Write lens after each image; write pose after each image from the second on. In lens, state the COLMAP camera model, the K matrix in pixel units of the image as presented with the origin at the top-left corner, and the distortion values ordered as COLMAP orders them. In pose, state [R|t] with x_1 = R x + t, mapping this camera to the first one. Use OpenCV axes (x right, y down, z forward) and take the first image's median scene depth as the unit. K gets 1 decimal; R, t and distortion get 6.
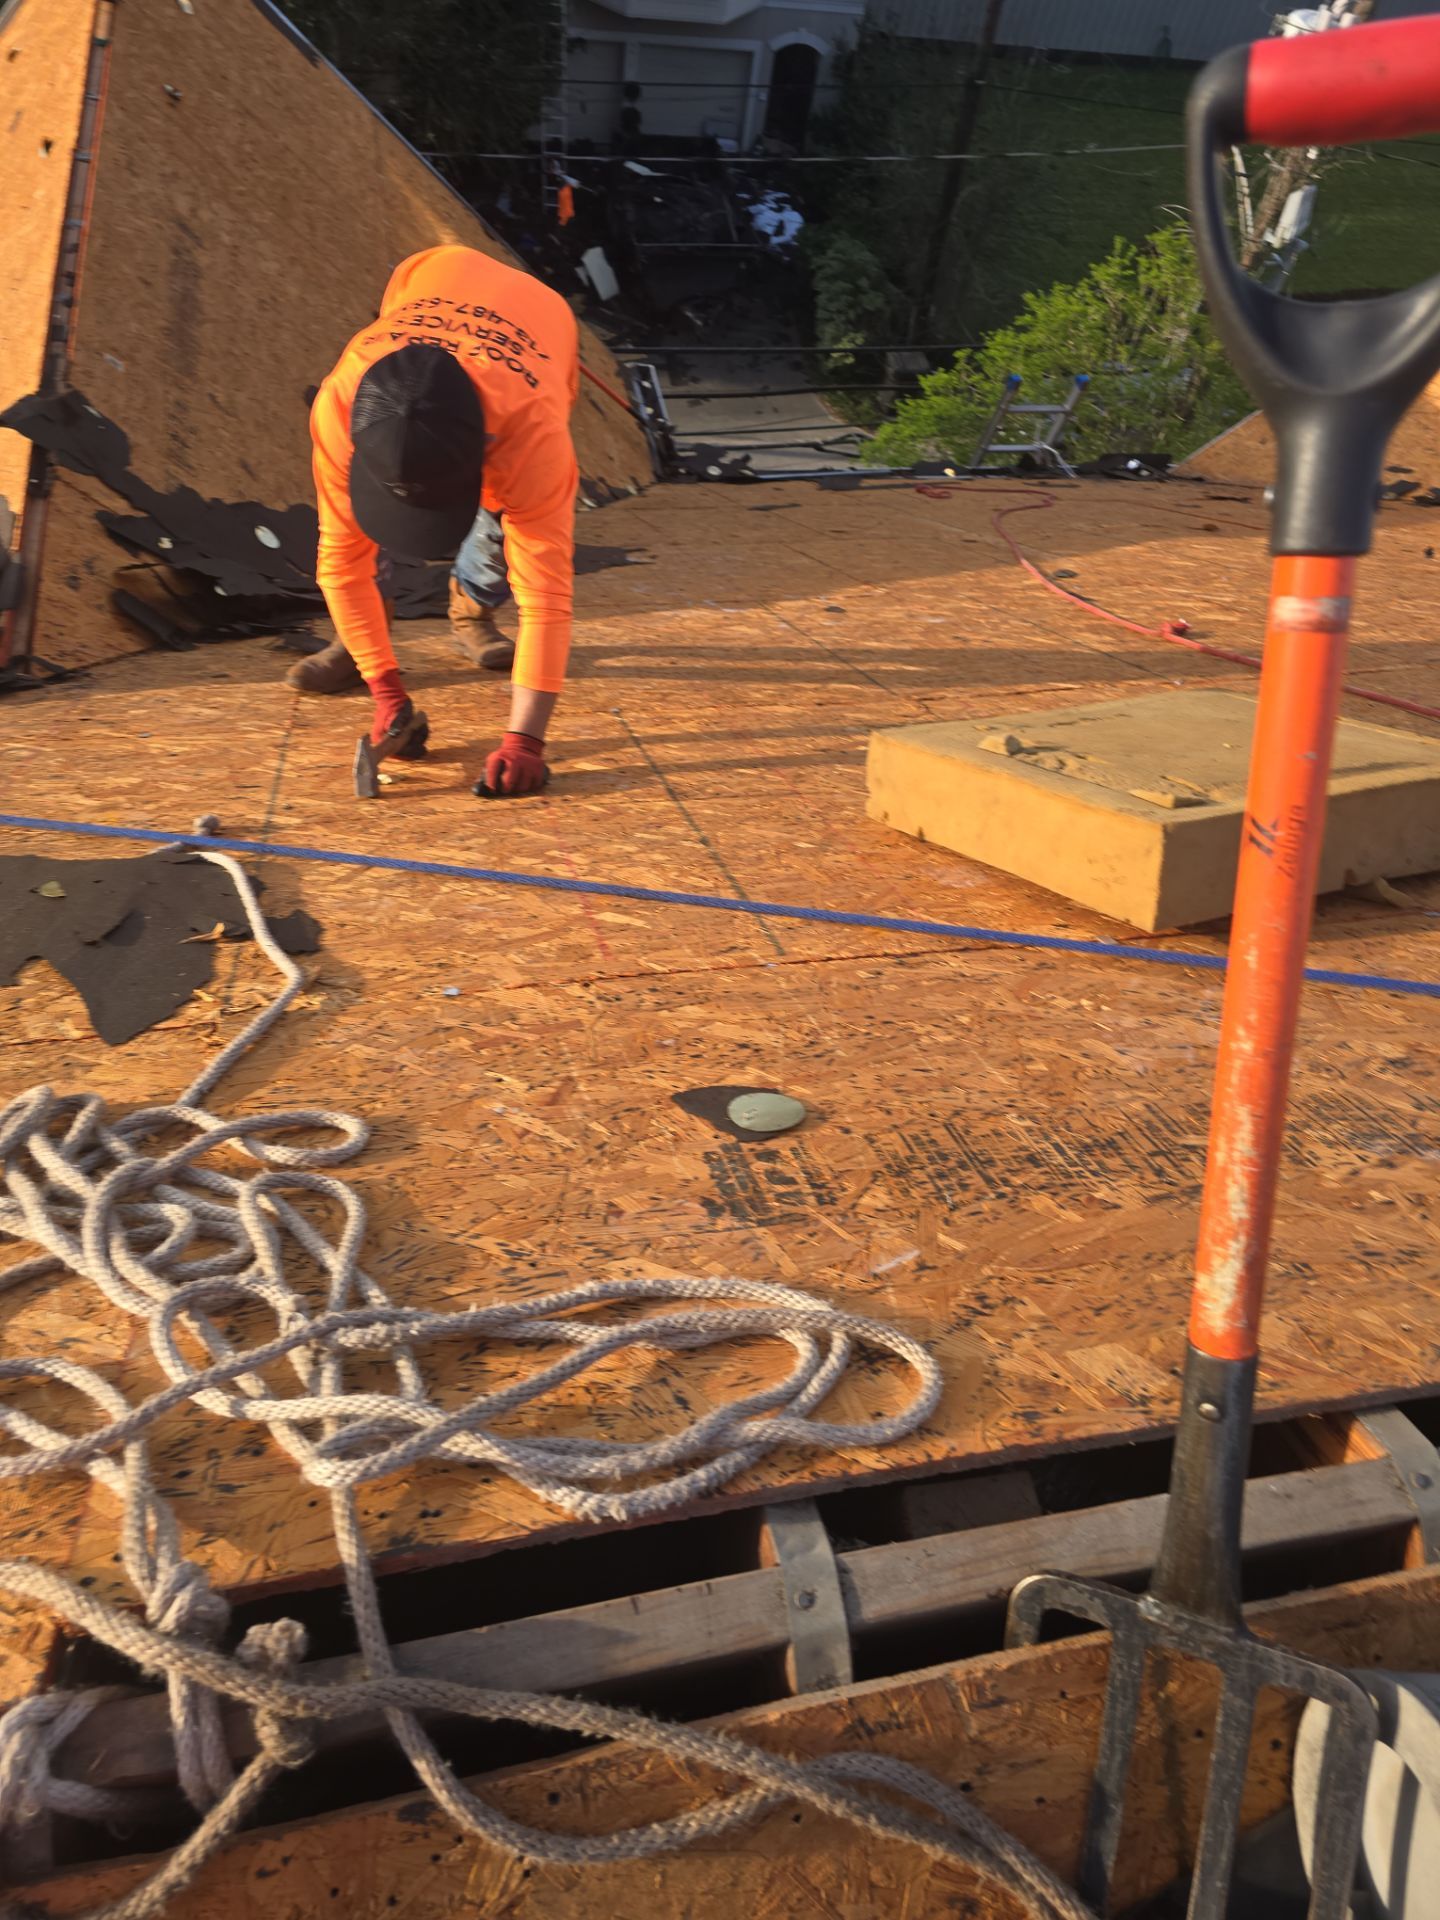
lens RADIAL K [[1244.1, 0, 727.3], [0, 1244.1, 943.6], [0, 0, 1]] dist [0.037923, -0.044754]
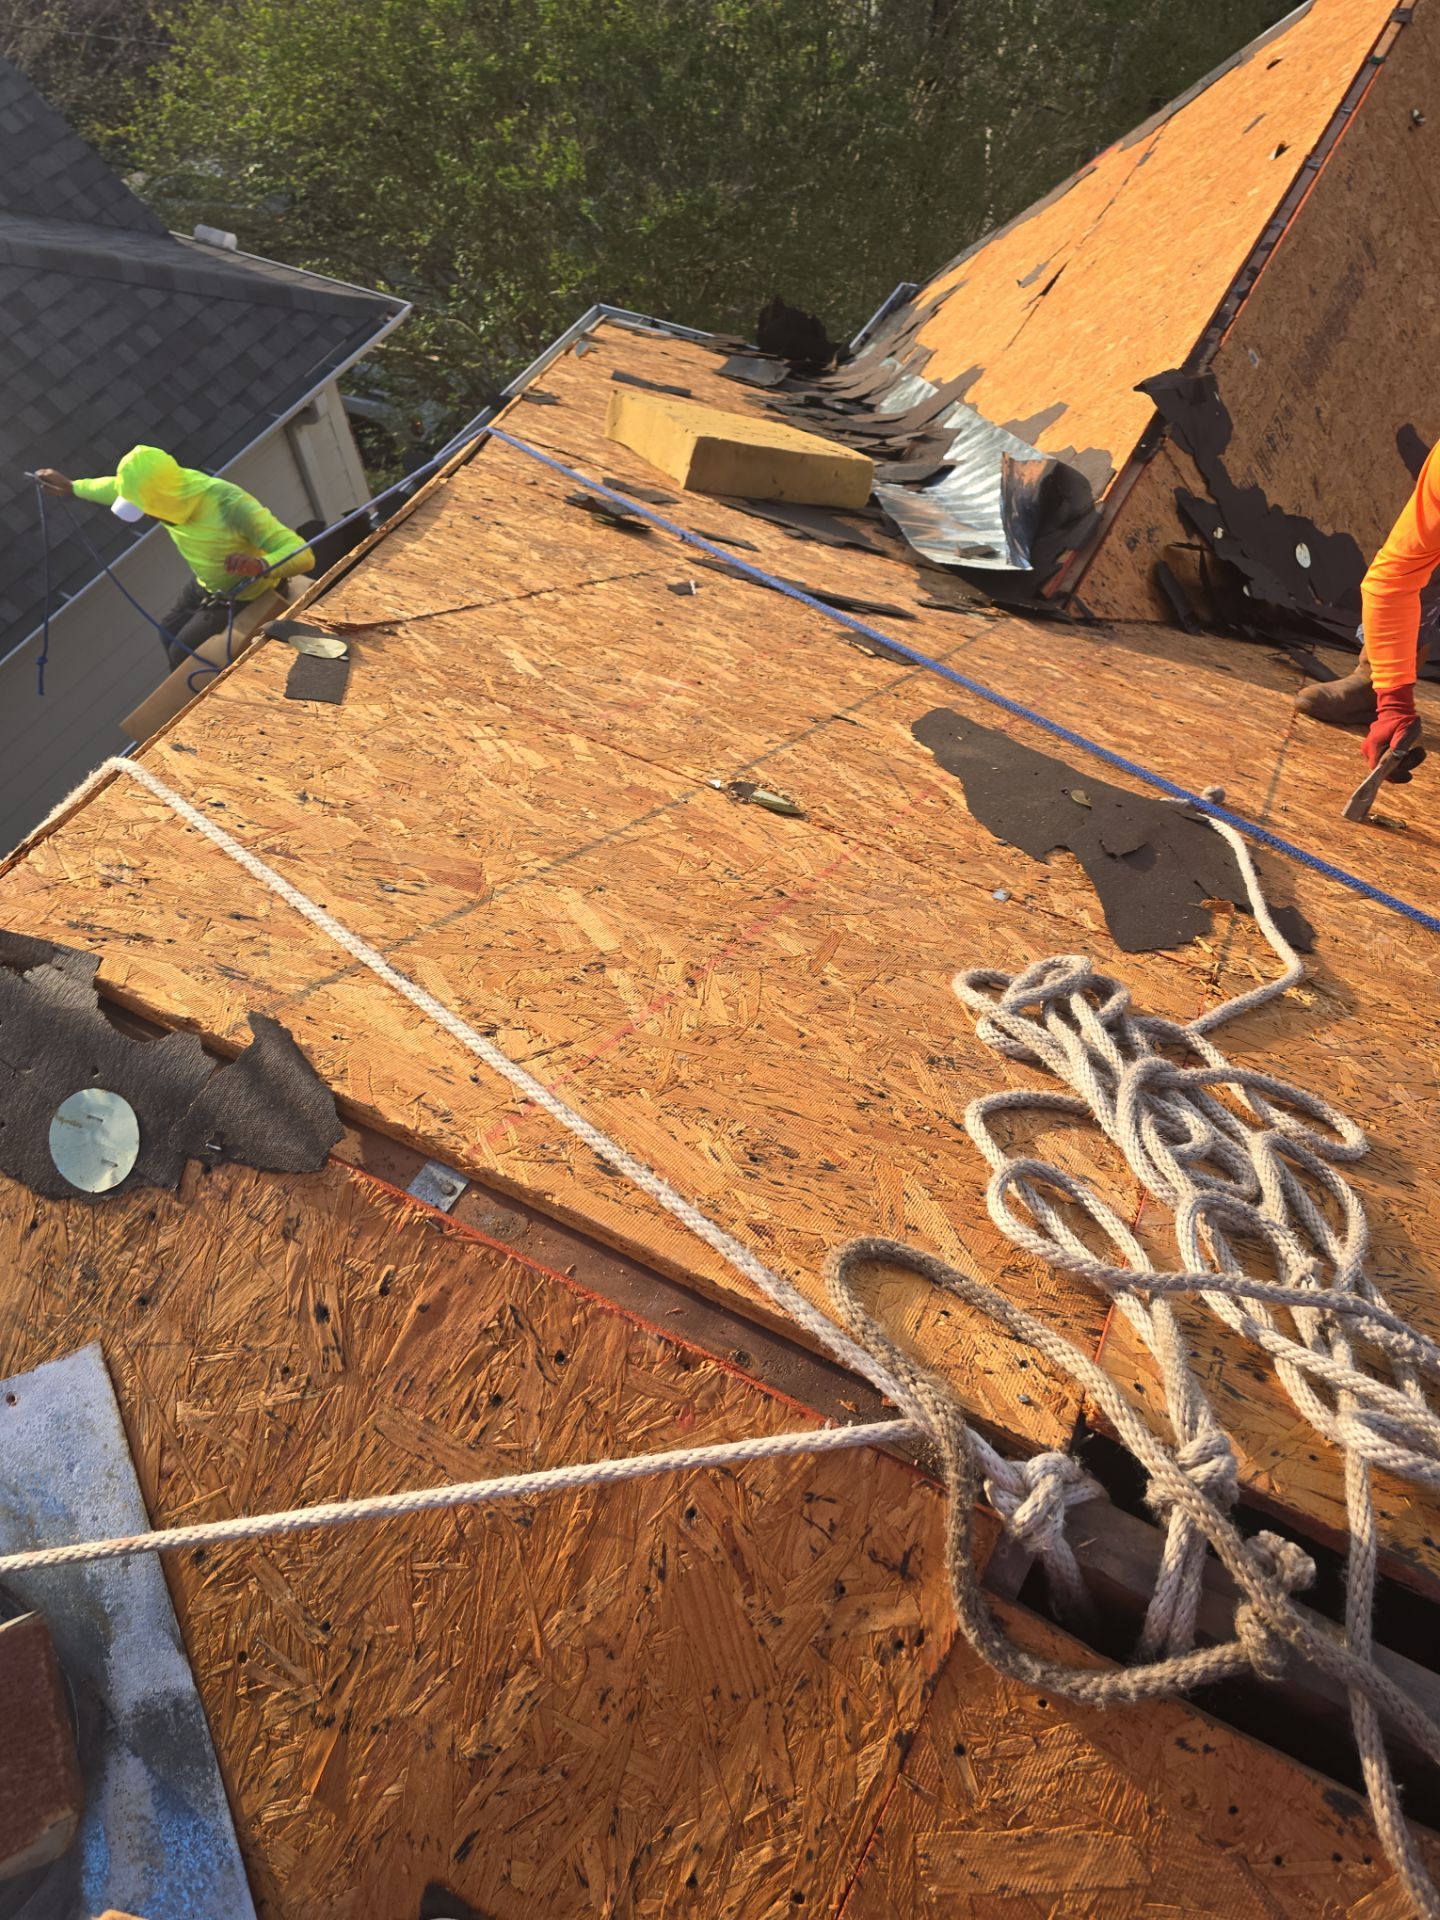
lens RADIAL K [[1244.1, 0, 727.3], [0, 1244.1, 943.6], [0, 0, 1]] dist [0.037923, -0.044754]
pose [[0.762885, 0.430052, -0.482764, -0.206689], [-0.440425, 0.892324, 0.098914, 0.103875], [0.473320, 0.137162, 0.870146, -0.072579]]
